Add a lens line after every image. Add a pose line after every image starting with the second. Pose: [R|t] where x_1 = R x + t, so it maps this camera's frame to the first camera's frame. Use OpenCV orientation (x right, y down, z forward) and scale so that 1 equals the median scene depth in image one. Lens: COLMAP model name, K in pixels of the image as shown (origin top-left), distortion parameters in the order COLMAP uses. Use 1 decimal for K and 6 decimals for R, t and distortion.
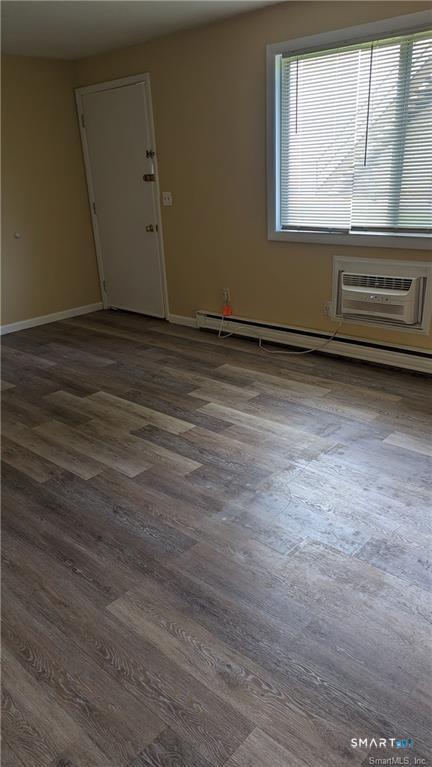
lens RADIAL K [[555.4, 0, 212.1], [0, 555.4, 386.0], [0, 0, 1]] dist [0.034547, -0.015271]
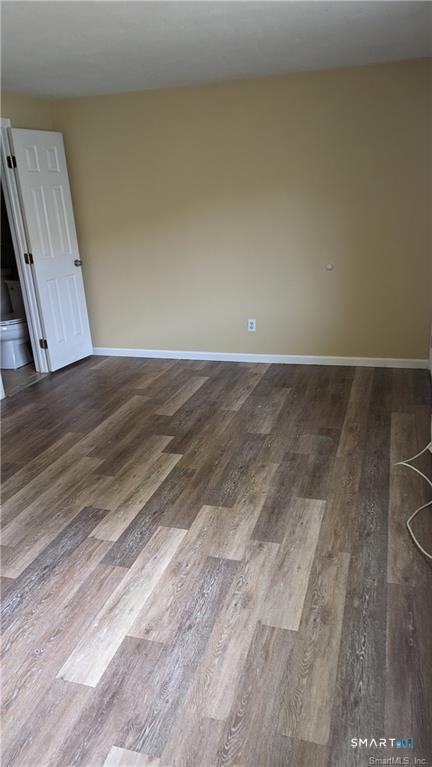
lens RADIAL K [[555.4, 0, 213.5], [0, 555.4, 378.3], [0, 0, 1]] dist [0.034547, -0.015271]
pose [[0.420717, 0.311989, -0.851857, 0.544566], [-0.301884, 0.933636, 0.192846, -0.293042], [0.855490, 0.176029, 0.486981, 0.578031]]
